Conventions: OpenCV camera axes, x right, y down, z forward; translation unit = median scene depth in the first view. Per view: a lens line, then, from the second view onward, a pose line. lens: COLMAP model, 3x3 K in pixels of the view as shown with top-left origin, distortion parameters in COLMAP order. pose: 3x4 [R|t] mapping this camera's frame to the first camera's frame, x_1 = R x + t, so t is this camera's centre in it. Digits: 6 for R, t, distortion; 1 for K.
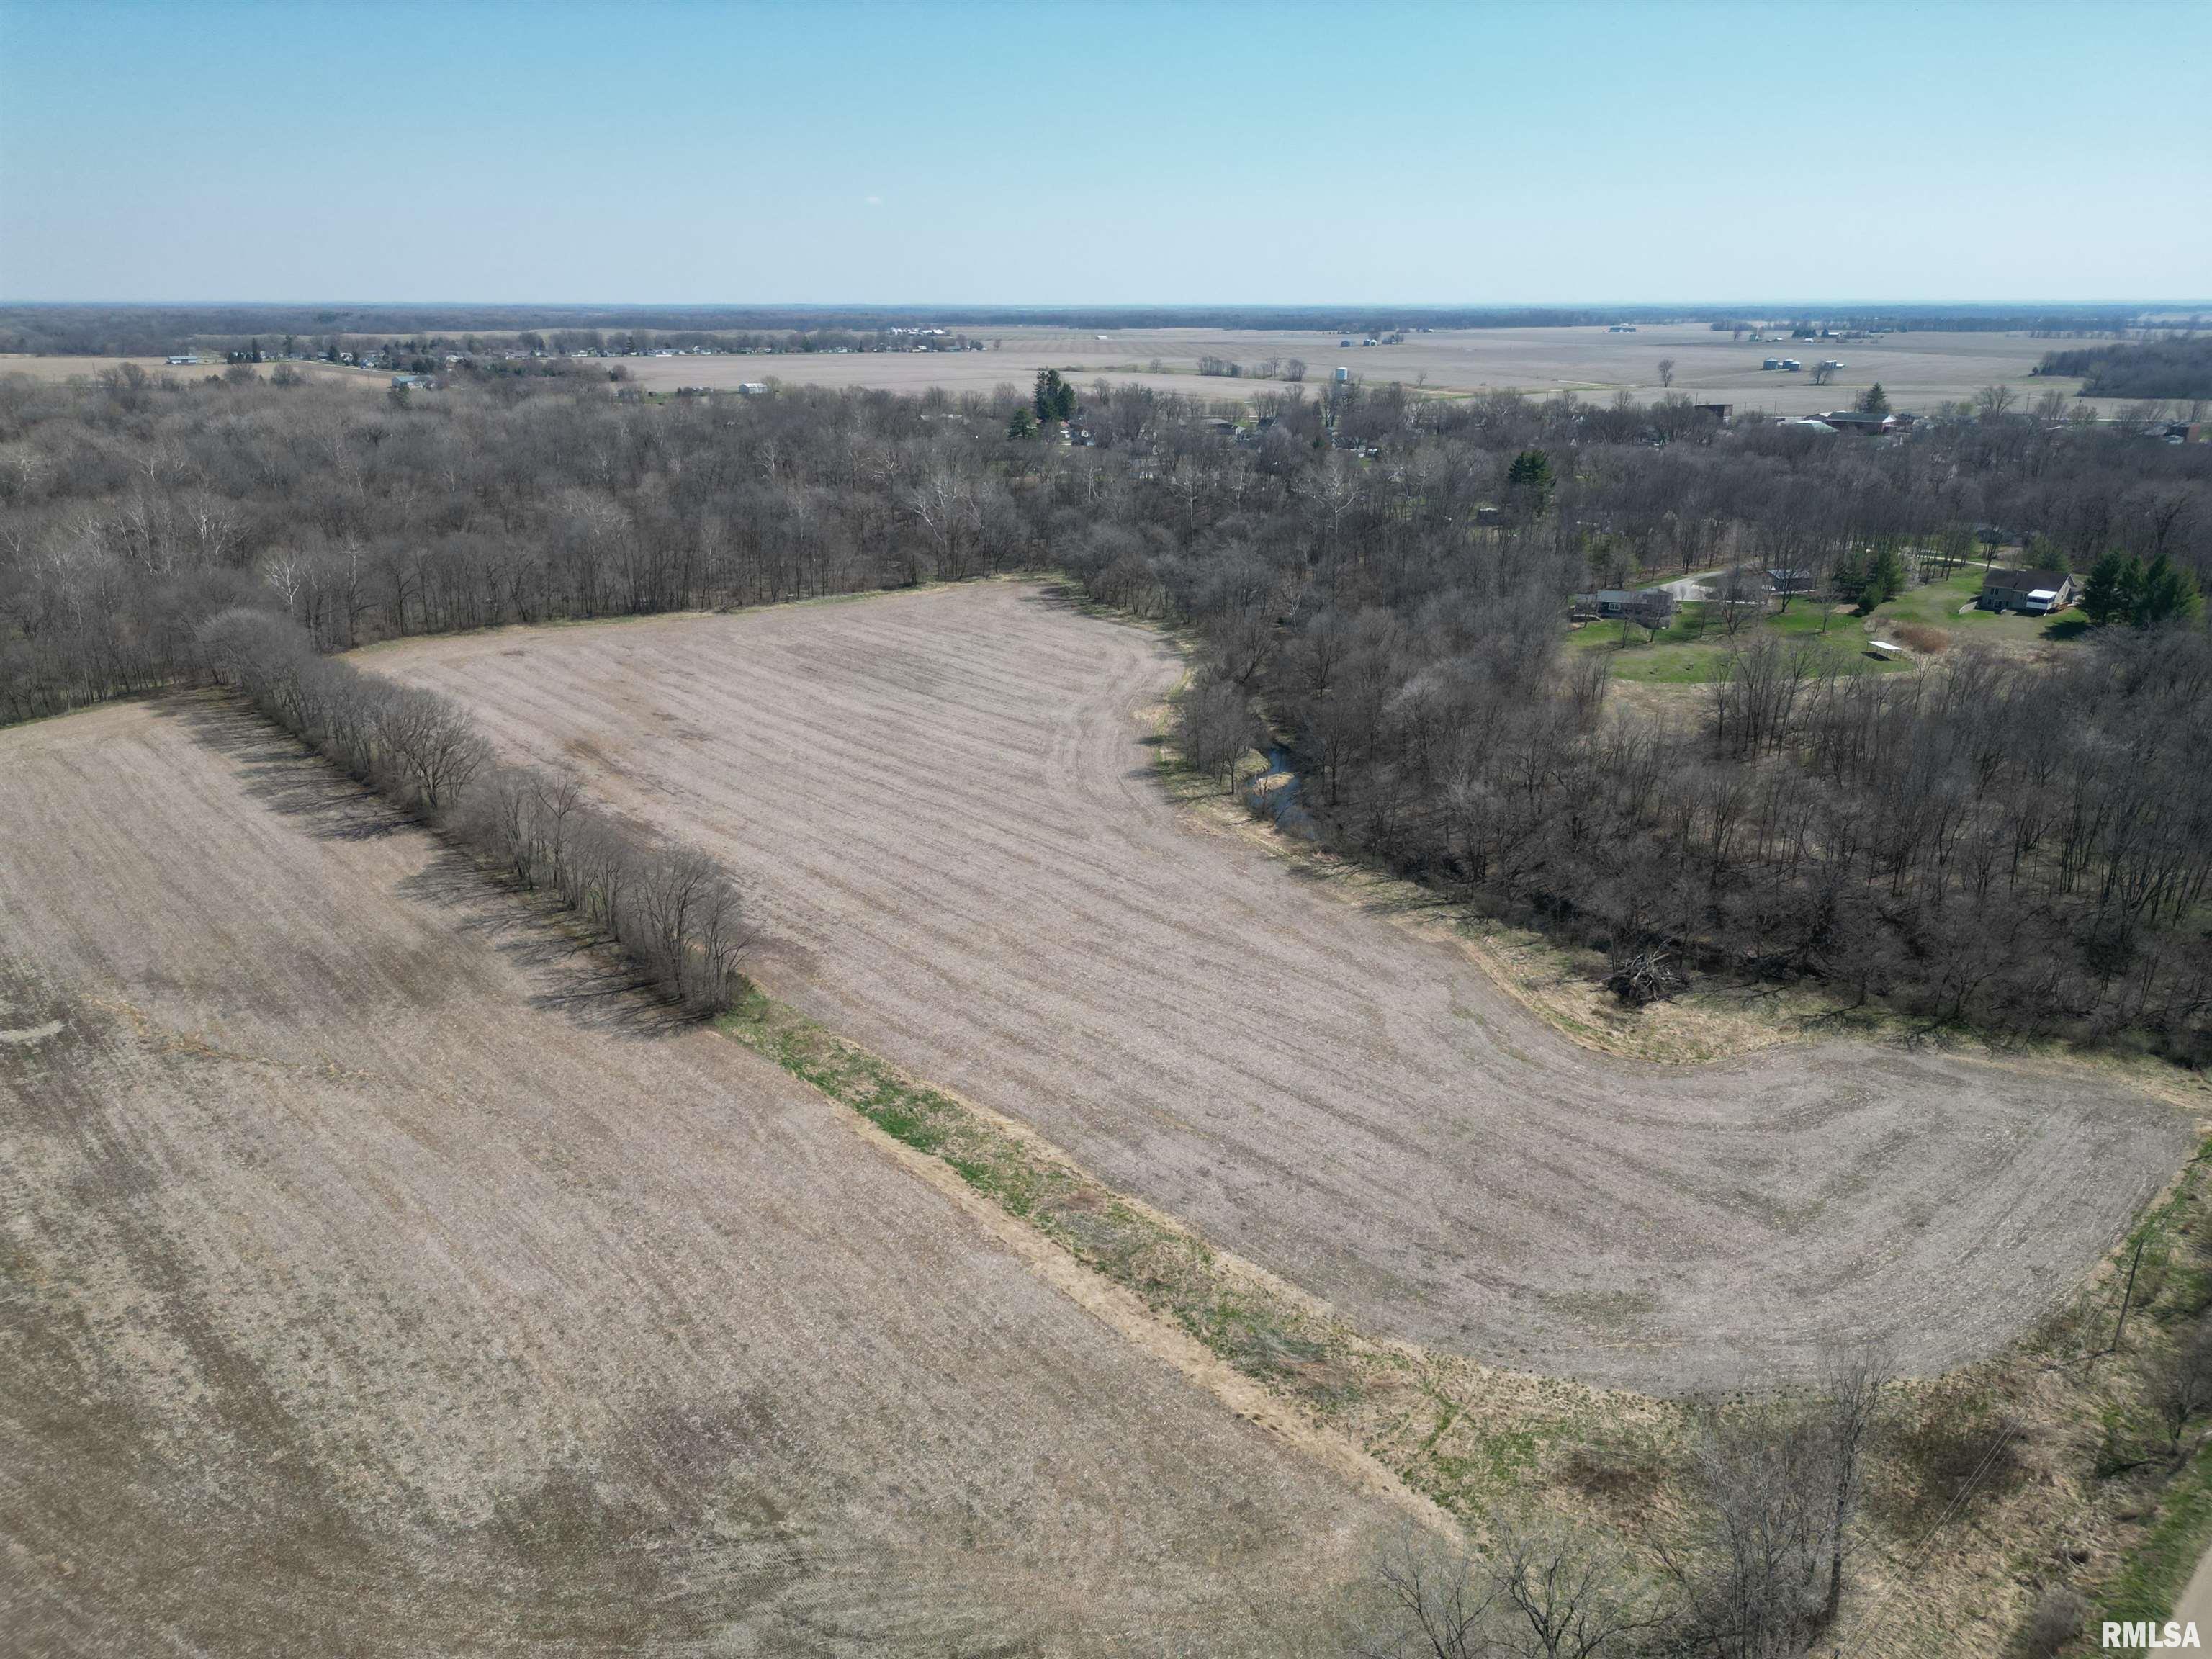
lens RADIAL K [[1545.3, 0, 1095.4], [0, 1545.3, 822.5], [0, 0, 1]] dist [0.061880, -0.057129]
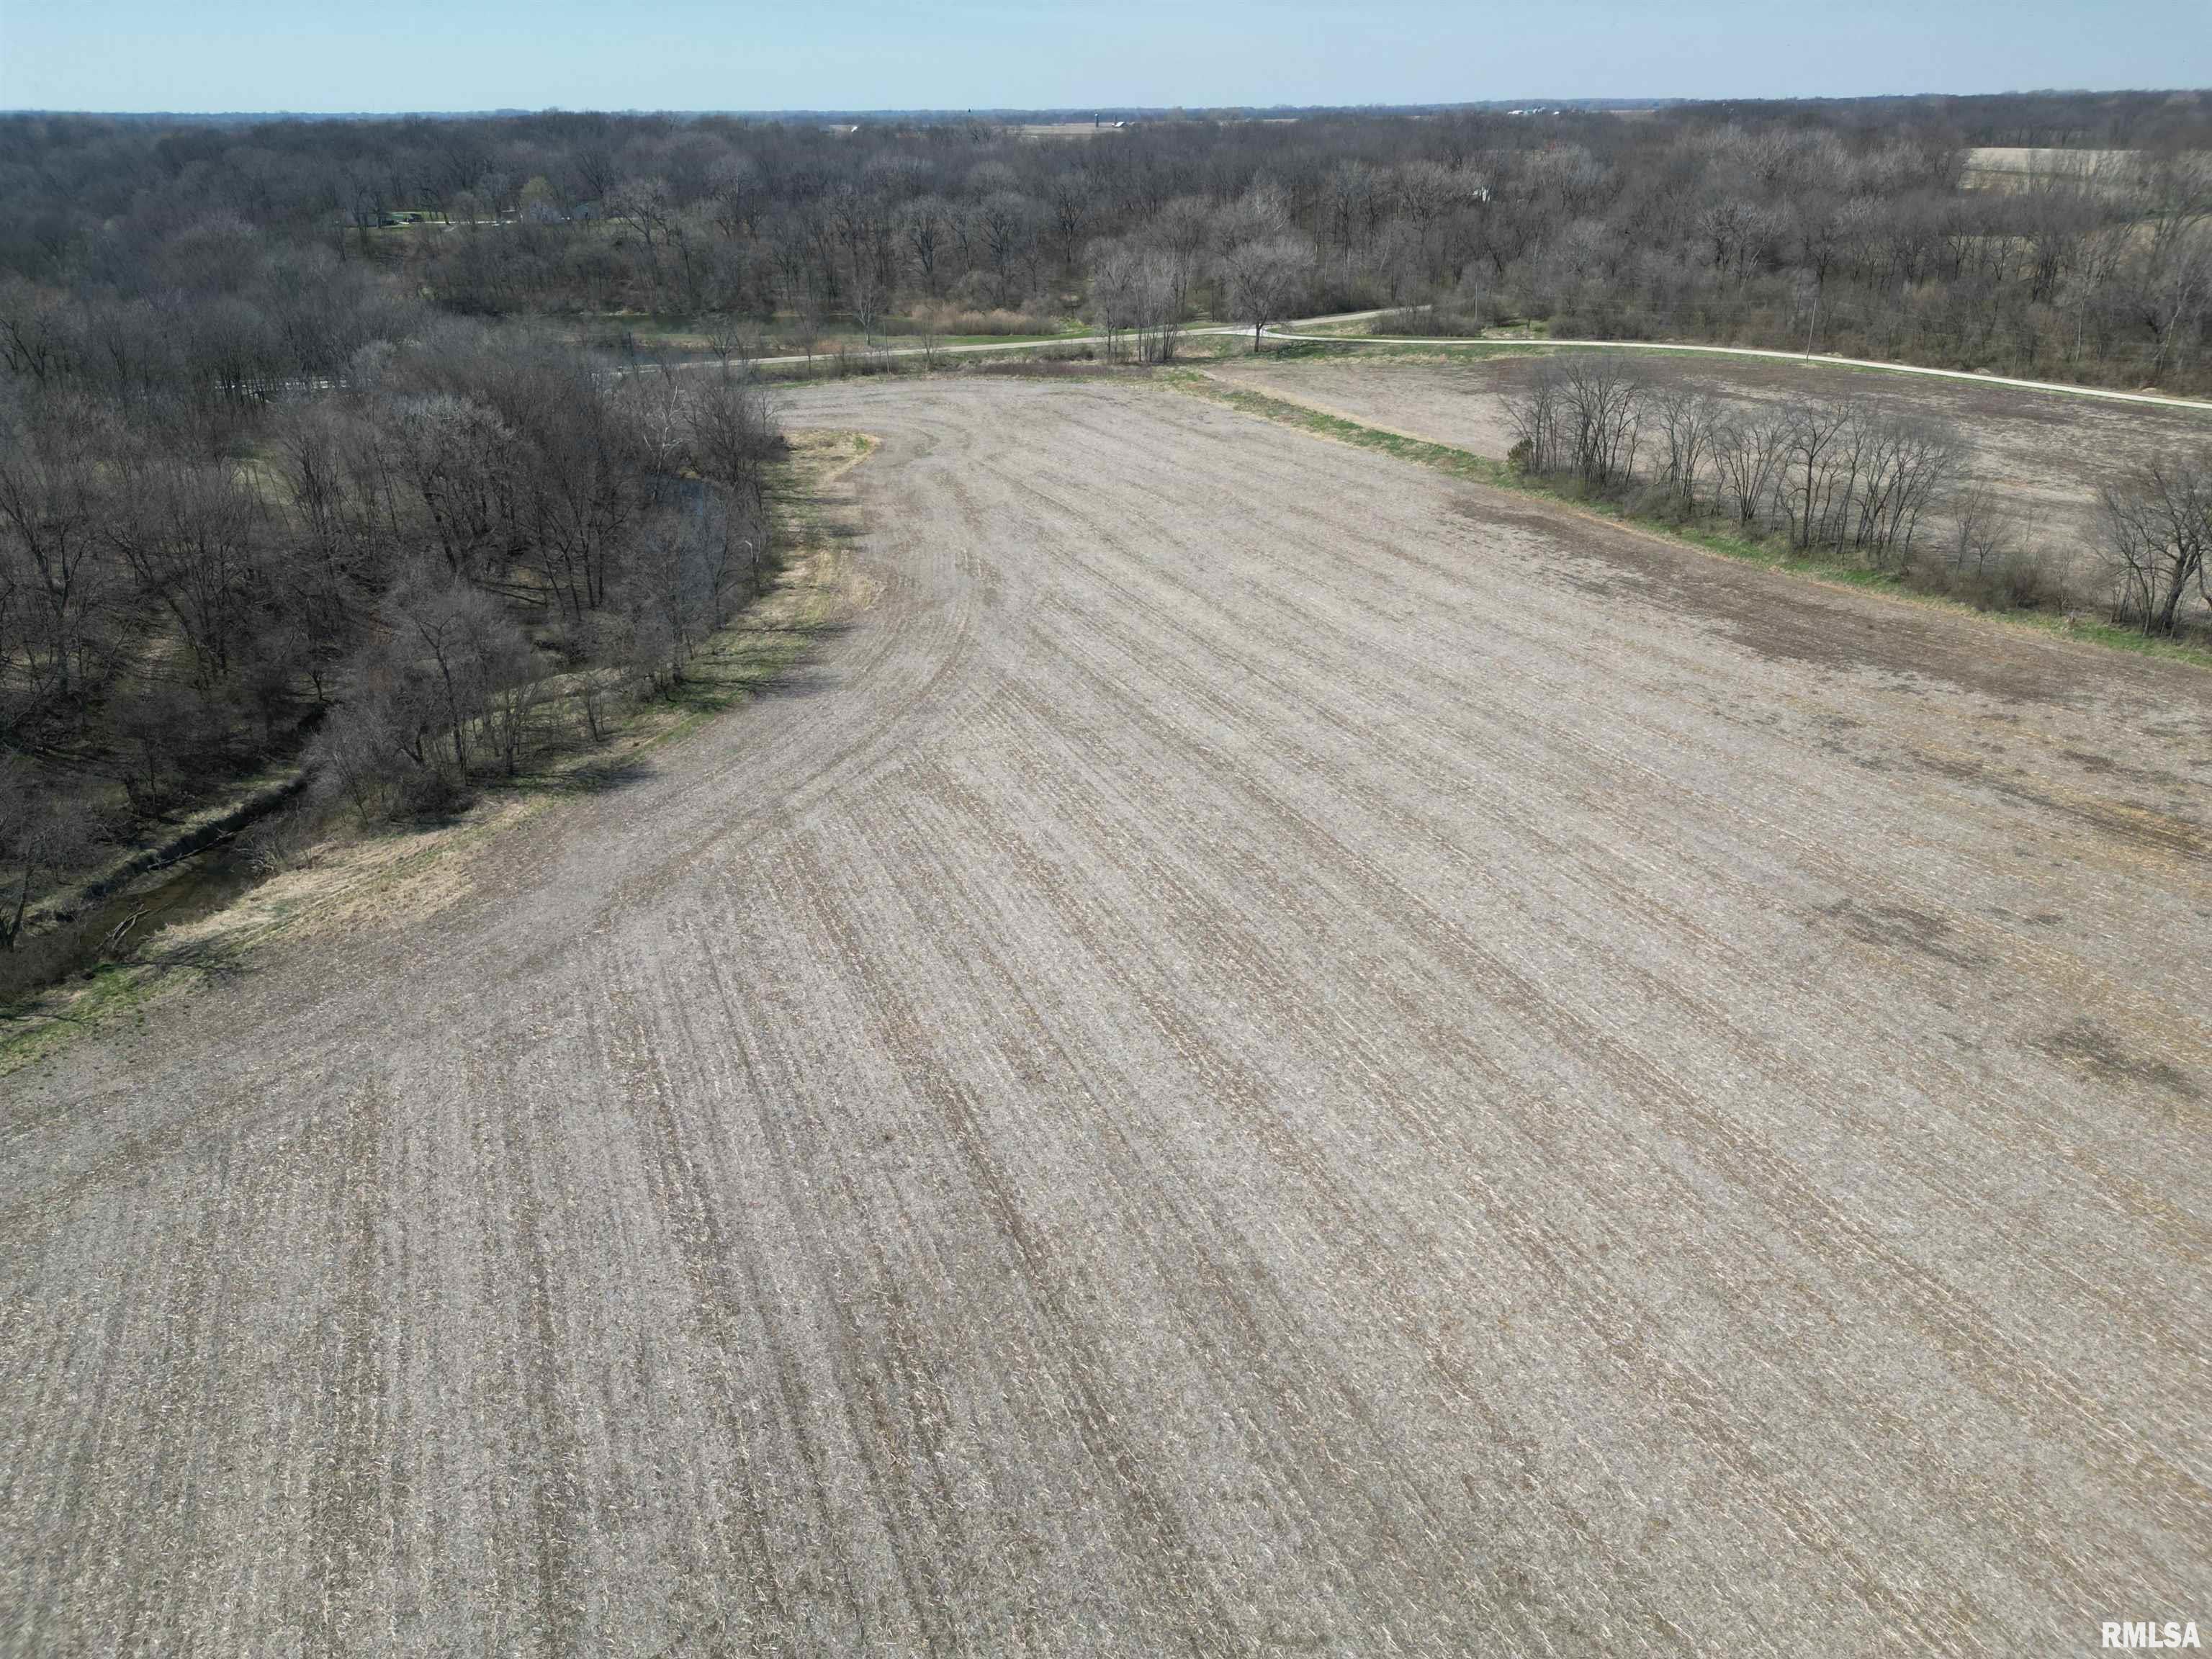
lens RADIAL K [[1545.3, 0, 1106.7], [0, 1545.3, 830.6], [0, 0, 1]] dist [0.061880, -0.057129]
pose [[-0.938978, -0.138886, 0.314692, -0.296413], [0.115461, 0.734524, 0.668688, -0.418836], [-0.324021, 0.664218, -0.673666, 1.775410]]
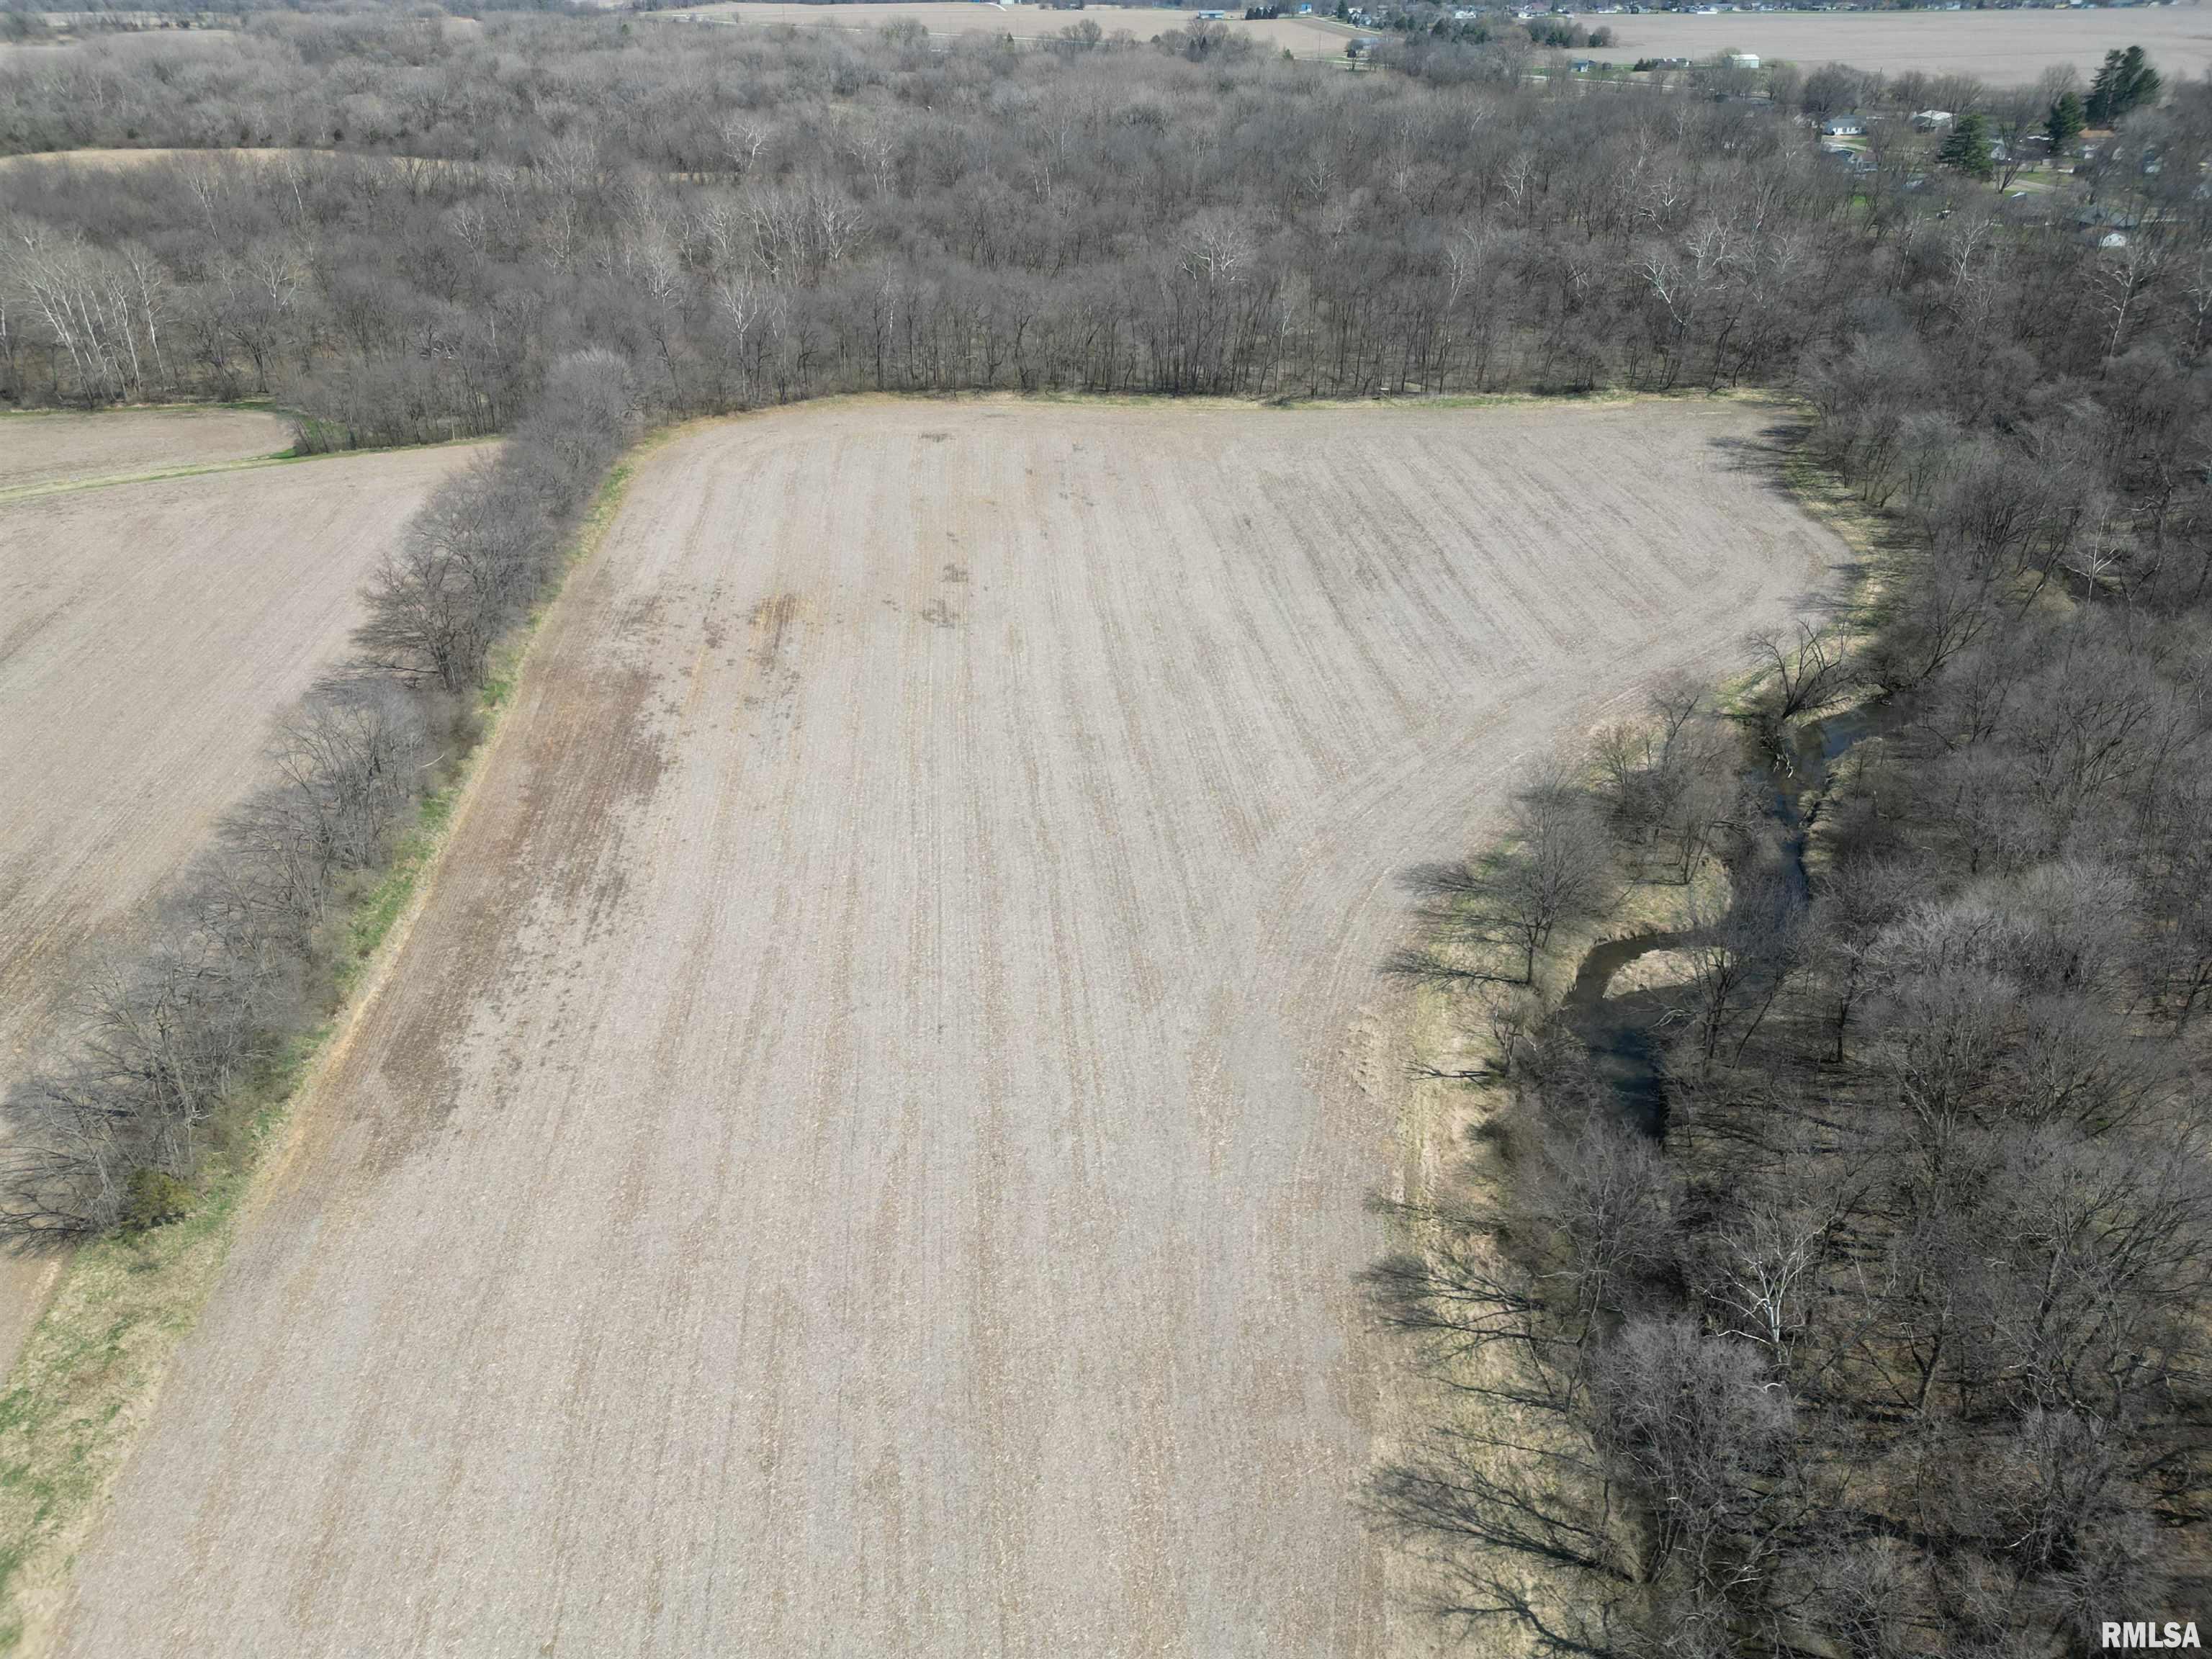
lens RADIAL K [[1545.3, 0, 1103.8], [0, 1545.3, 808.1], [0, 0, 1]] dist [0.061880, -0.057129]
pose [[0.795179, 0.288300, -0.533454, 0.304058], [-0.186835, 0.953432, 0.236772, -0.221614], [0.576873, -0.088608, 0.812013, 0.640290]]
